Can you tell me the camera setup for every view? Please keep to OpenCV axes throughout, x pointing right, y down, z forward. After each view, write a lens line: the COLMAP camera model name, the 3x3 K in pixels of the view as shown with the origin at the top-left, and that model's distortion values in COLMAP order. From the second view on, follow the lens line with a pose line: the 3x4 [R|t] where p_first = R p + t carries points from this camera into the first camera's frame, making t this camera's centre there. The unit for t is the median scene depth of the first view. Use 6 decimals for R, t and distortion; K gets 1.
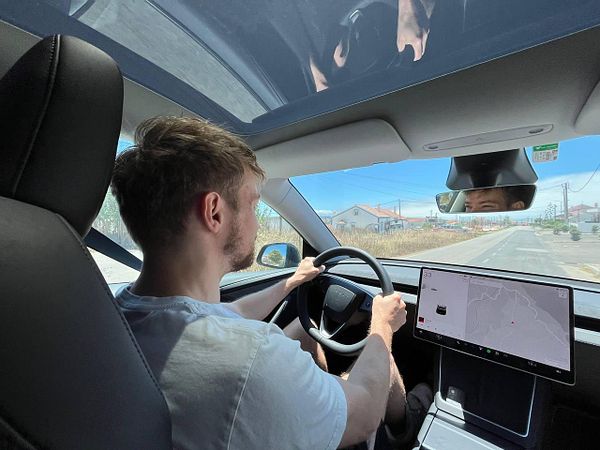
lens RADIAL K [[235.3, 0, 299.5], [0, 235.3, 227.1], [0, 0, 1]] dist [-0.000721, -0.000609]
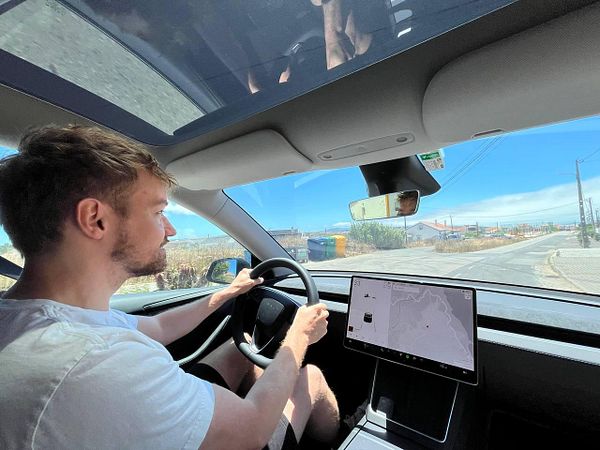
lens RADIAL K [[242.8, 0, 297.9], [0, 242.8, 226.1], [0, 0, 1]] dist [-0.022494, -0.001364]
pose [[0.998118, -0.015095, 0.059435, 0.273780], [0.019262, 0.997349, -0.070177, 0.033771], [-0.058218, 0.071190, 0.995762, -0.031325]]
